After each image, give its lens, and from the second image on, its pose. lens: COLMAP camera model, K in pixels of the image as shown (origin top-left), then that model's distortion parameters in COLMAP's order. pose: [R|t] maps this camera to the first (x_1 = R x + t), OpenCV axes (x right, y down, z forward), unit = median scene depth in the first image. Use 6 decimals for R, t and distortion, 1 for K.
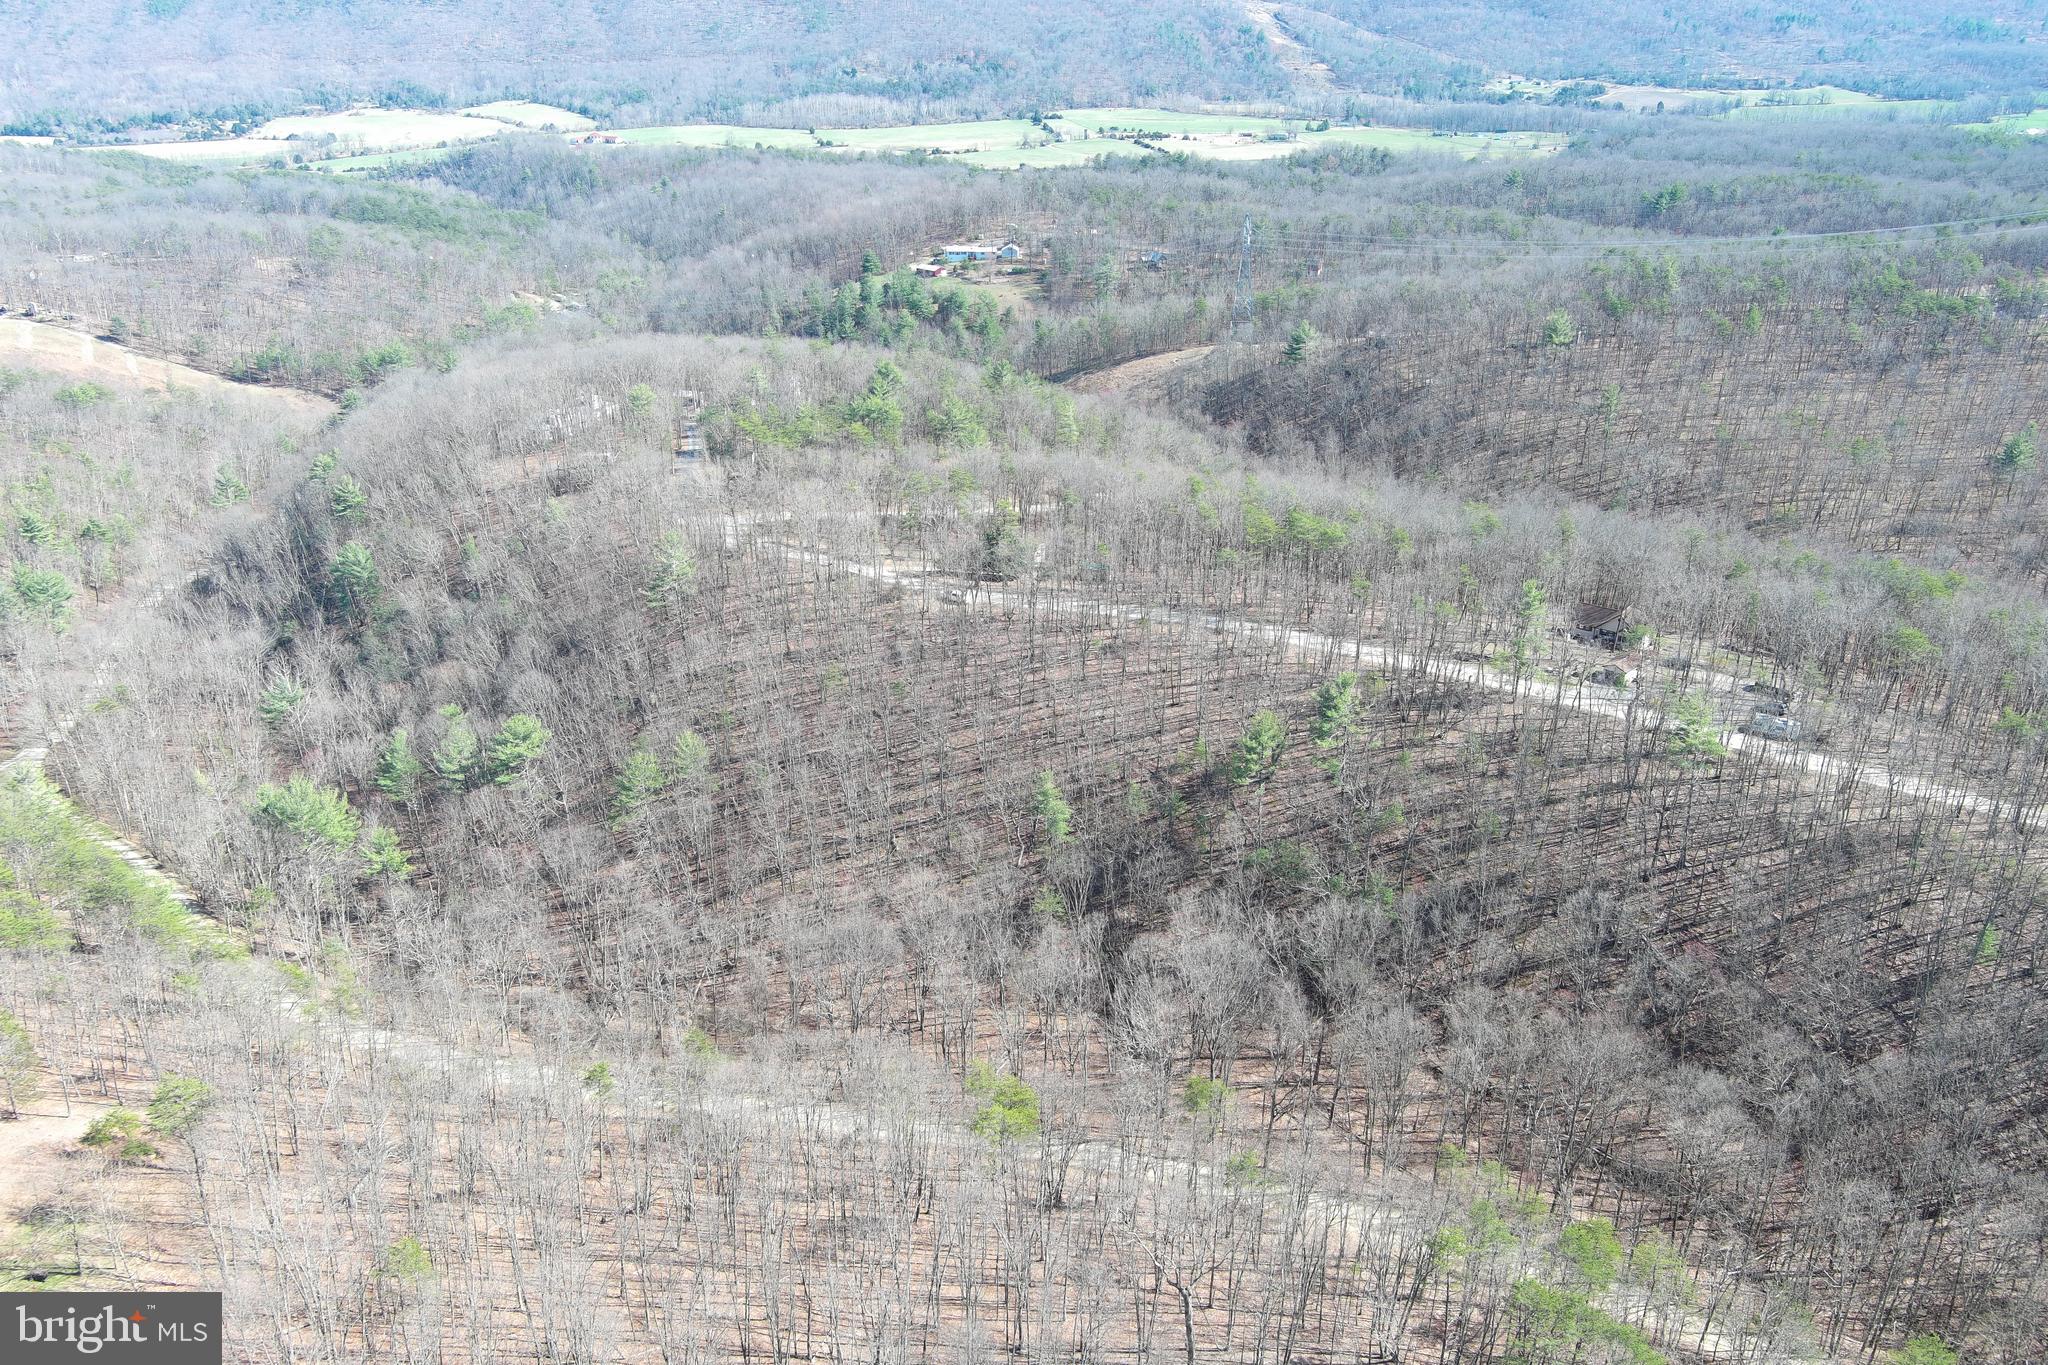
lens RADIAL K [[1597.1, 0, 1016.0], [0, 1597.1, 676.7], [0, 0, 1]] dist [0.009881, -0.012951]
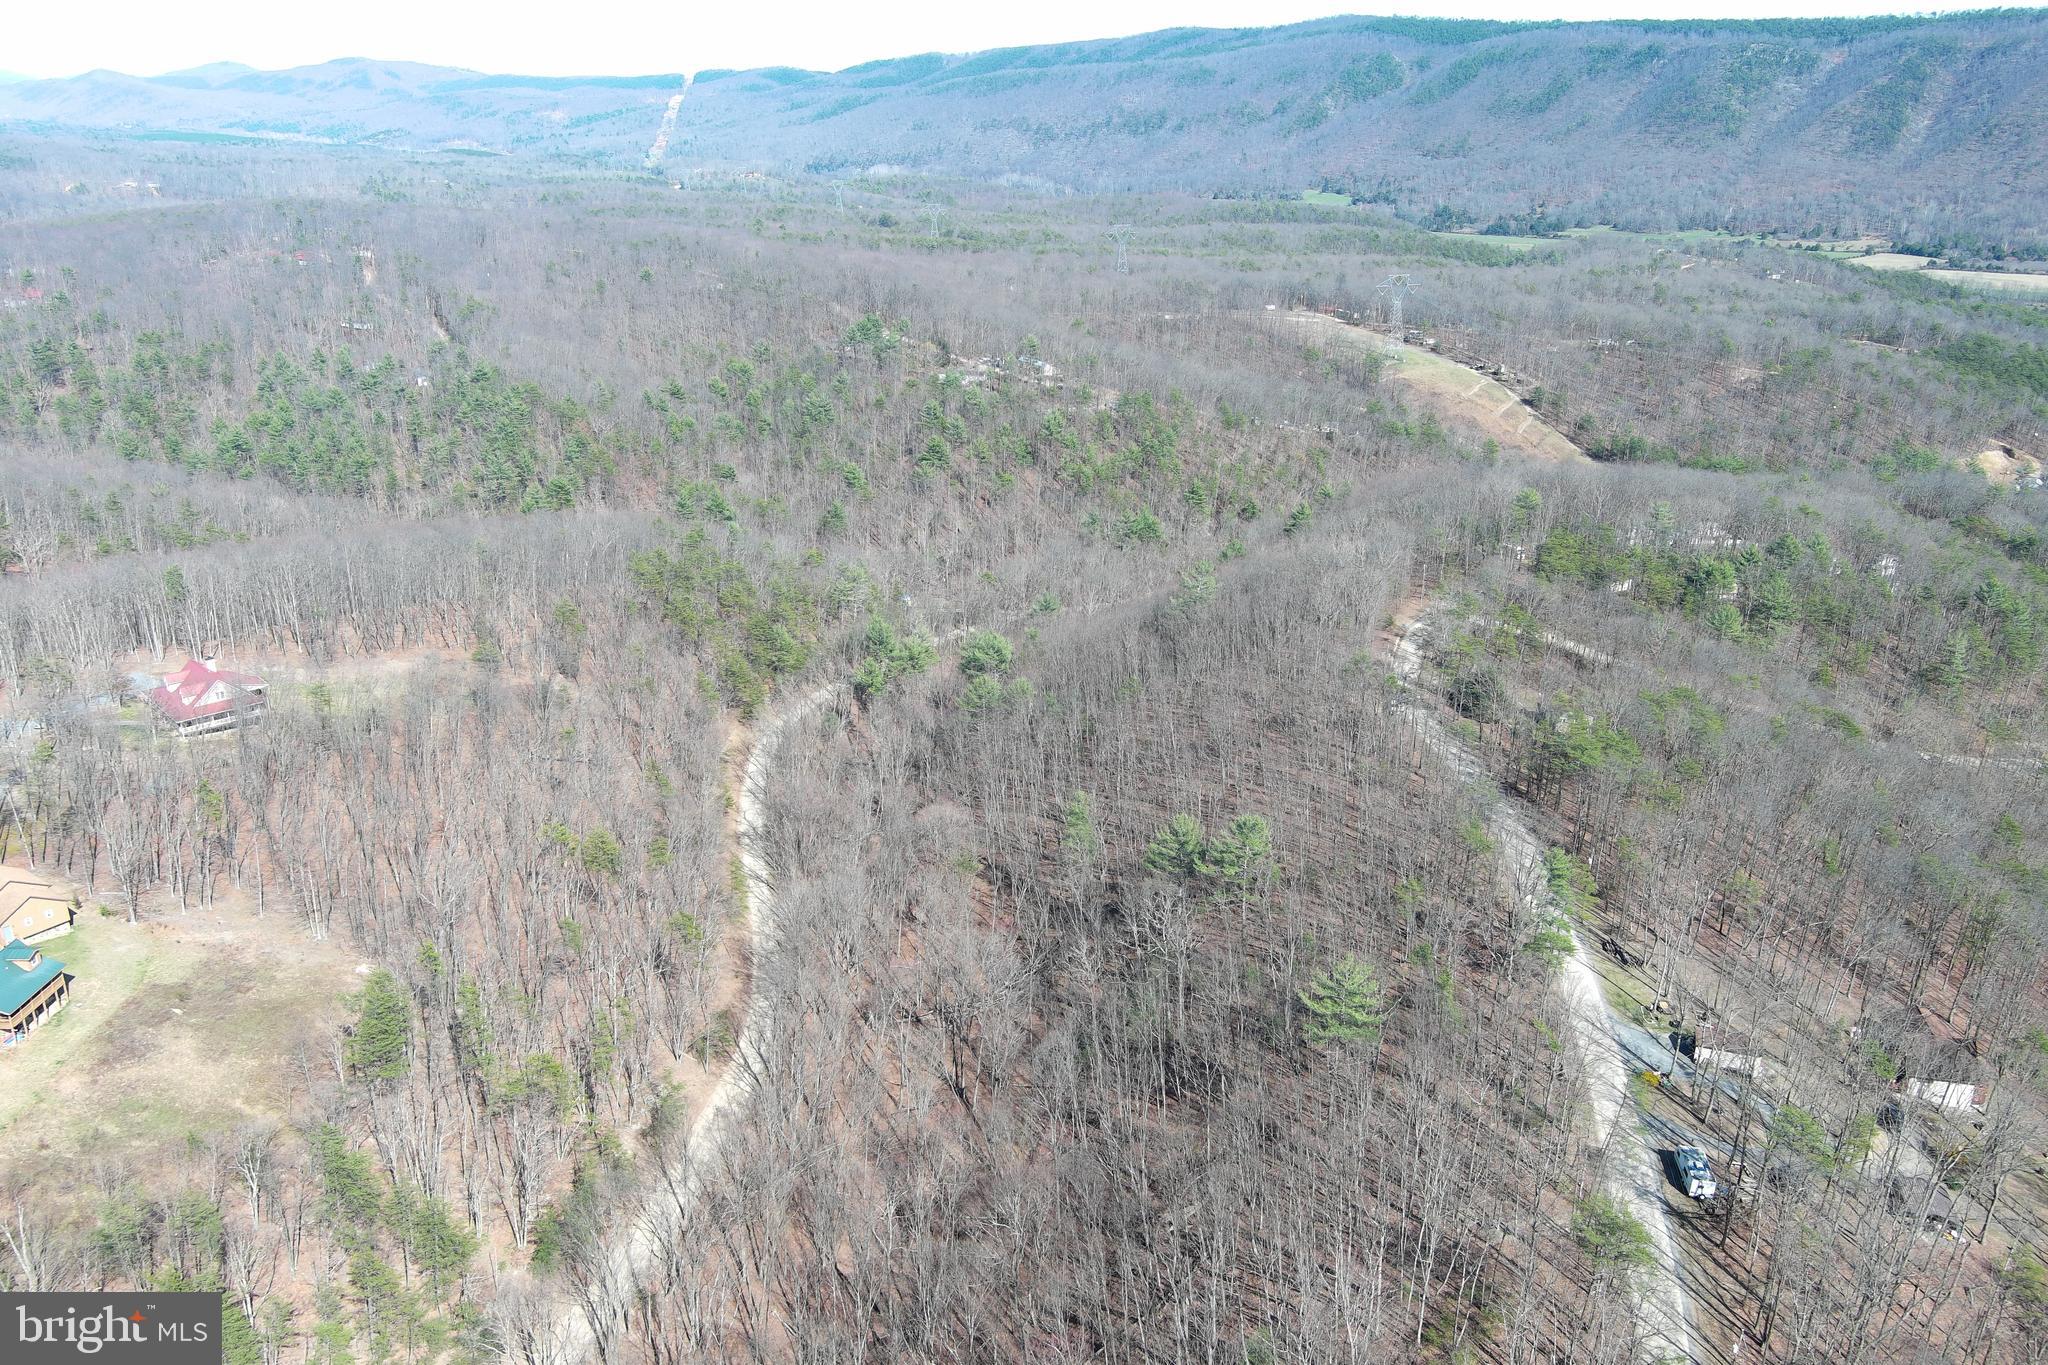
lens RADIAL K [[1592.7, 0, 1010.7], [0, 1592.7, 678.7], [0, 0, 1]] dist [-0.000511, 0.009633]
pose [[0.420733, 0.321507, -0.848302, 0.323742], [-0.379006, 0.911871, 0.157624, -0.059866], [0.824220, 0.255194, 0.505508, 0.123914]]
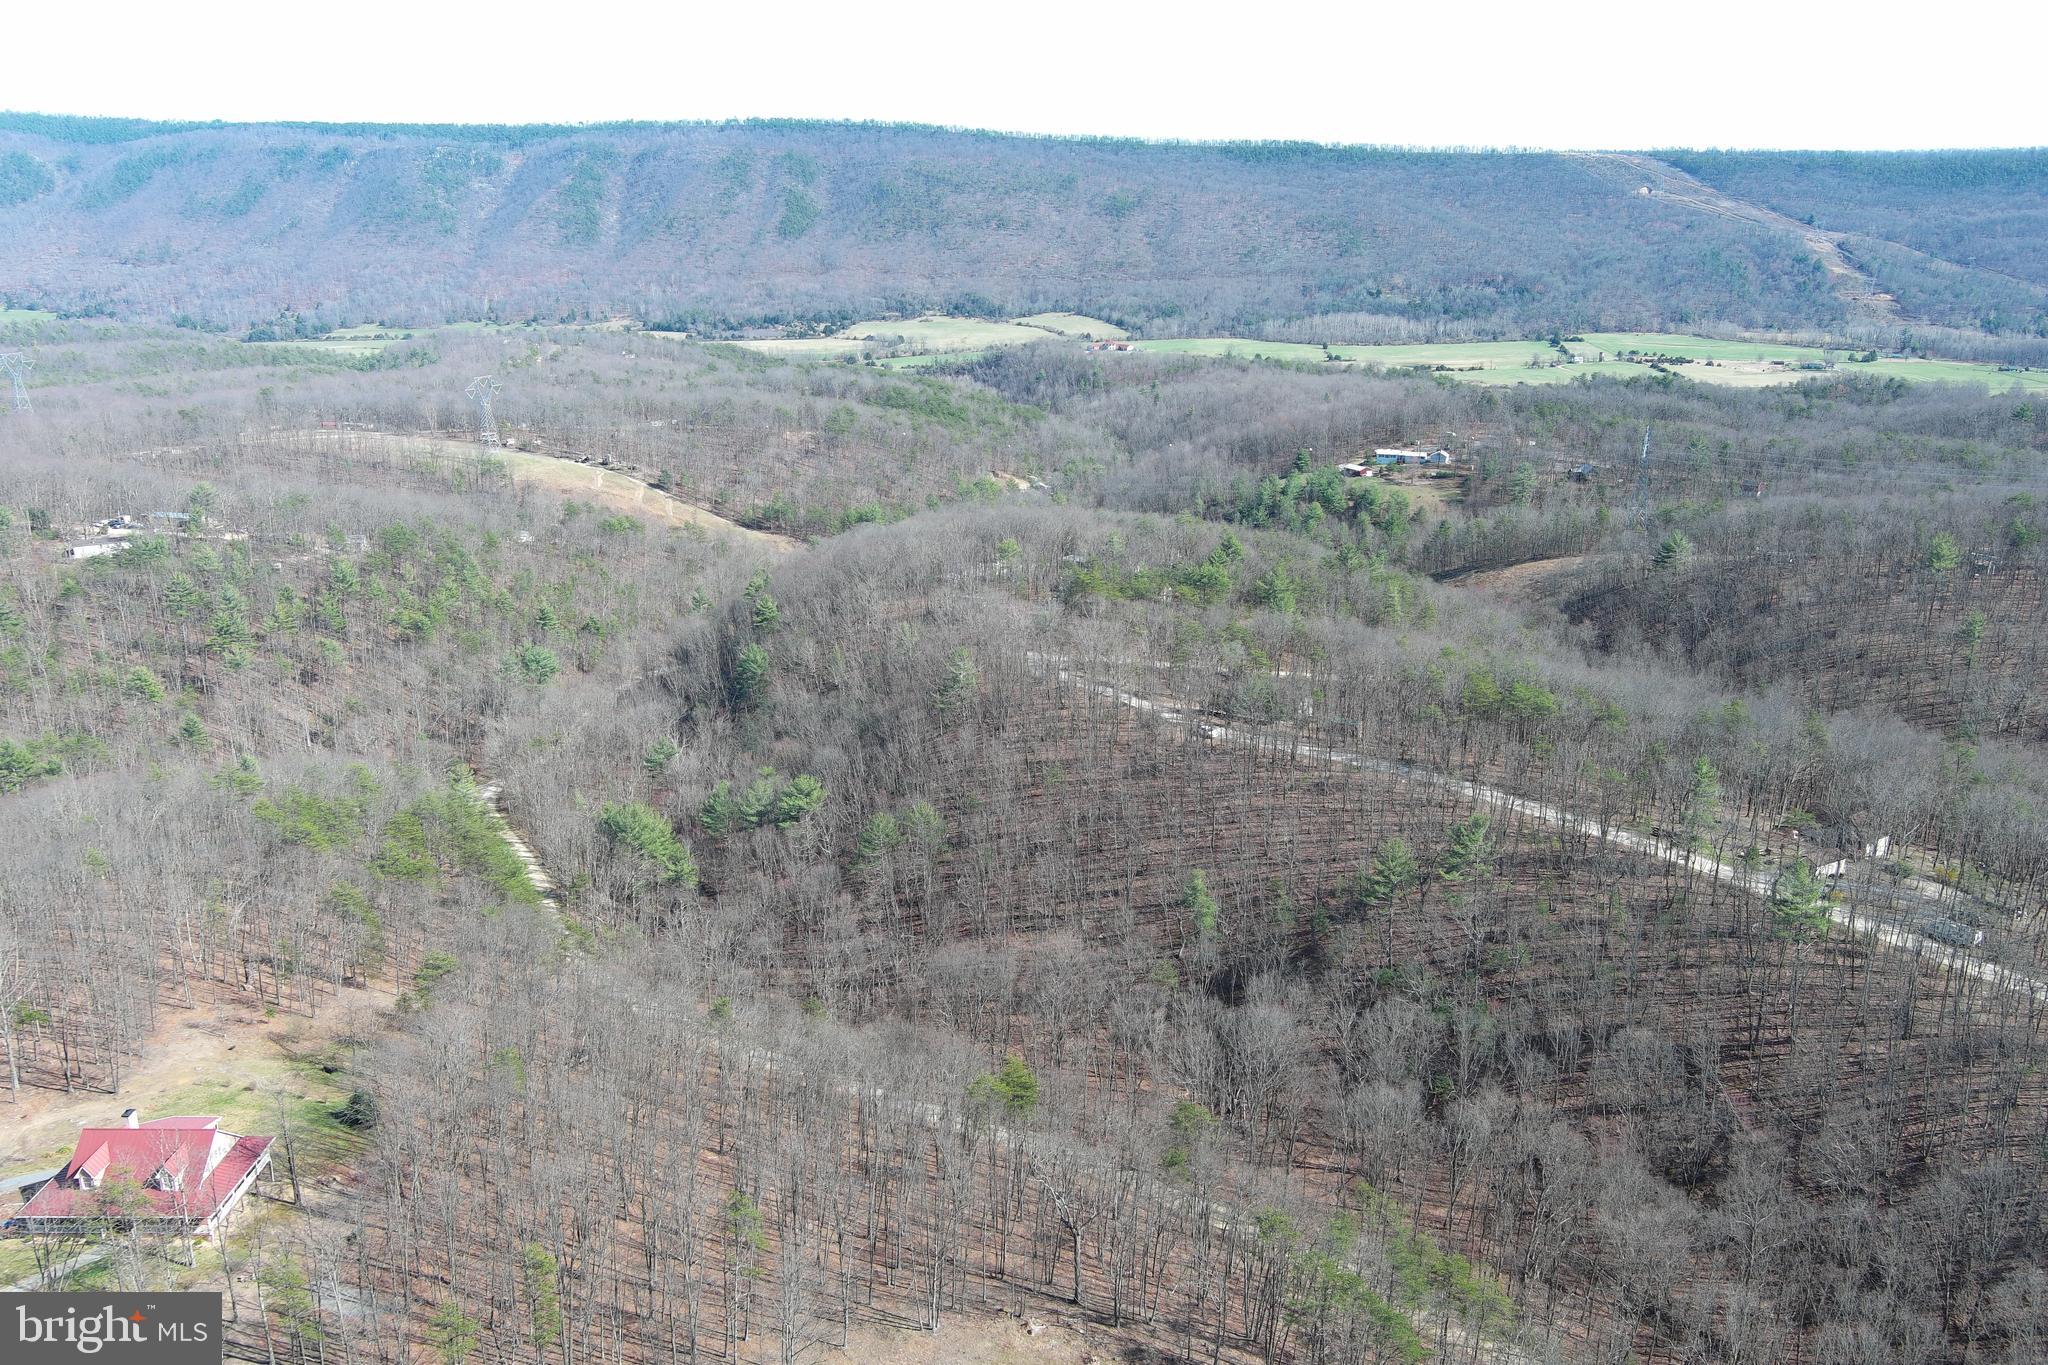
lens RADIAL K [[1590.9, 0, 1013.9], [0, 1590.9, 676.6], [0, 0, 1]] dist [0.024881, -0.040544]
pose [[0.944418, 0.095297, -0.314631, 0.082777], [-0.133923, 0.985575, -0.103476, 0.020544], [0.300231, 0.139861, 0.943557, -0.044532]]
